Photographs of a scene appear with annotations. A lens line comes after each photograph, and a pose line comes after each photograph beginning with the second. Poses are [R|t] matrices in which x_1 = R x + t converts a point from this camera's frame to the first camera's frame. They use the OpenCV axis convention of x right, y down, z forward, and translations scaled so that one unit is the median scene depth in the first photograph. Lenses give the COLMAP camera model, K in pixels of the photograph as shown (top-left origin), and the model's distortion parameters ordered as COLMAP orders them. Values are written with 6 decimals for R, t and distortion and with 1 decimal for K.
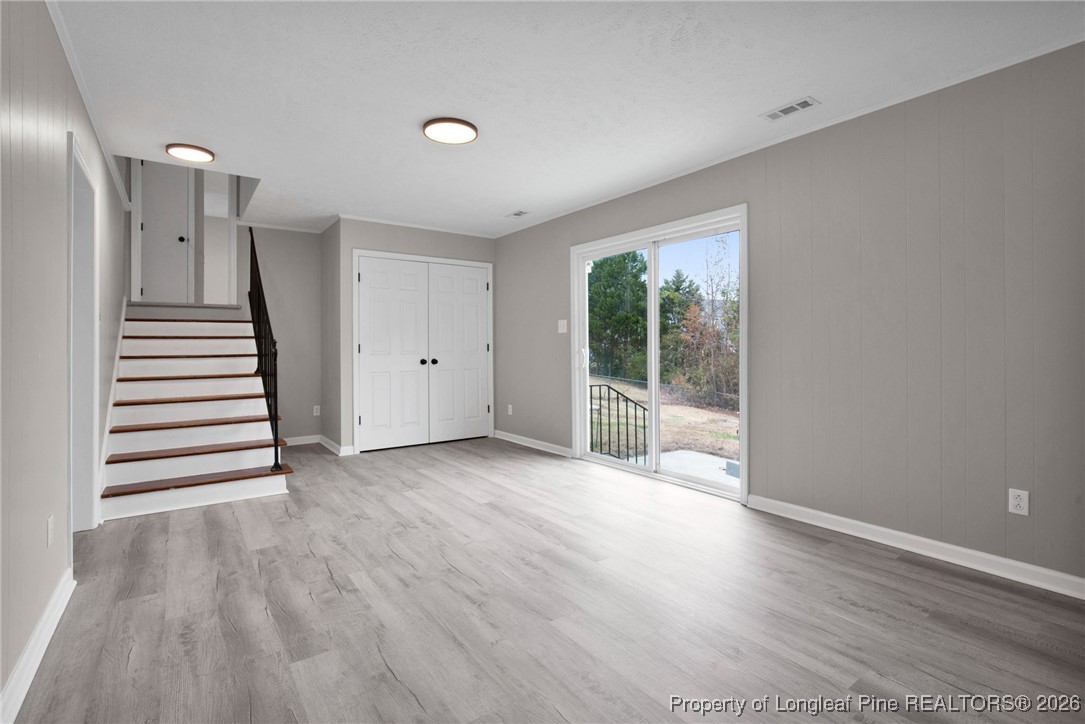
lens RADIAL K [[512.1, 0, 549.1], [0, 512.1, 355.3], [0, 0, 1]] dist [-0.008261, 0.003683]
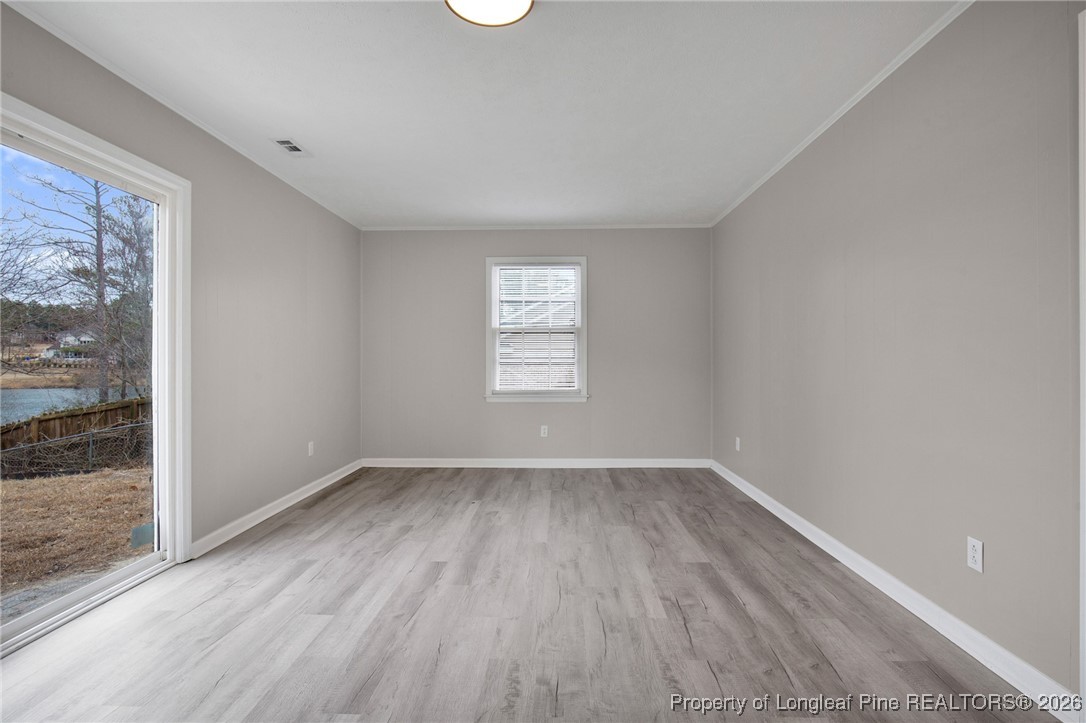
lens RADIAL K [[512.6, 0, 551.3], [0, 512.6, 357.5], [0, 0, 1]] dist [-0.008261, 0.003683]
pose [[-0.793967, 0.008839, 0.607897, -0.796158], [0.015580, 0.999862, 0.005810, -0.024200], [-0.607762, 0.014084, -0.793995, 1.866232]]
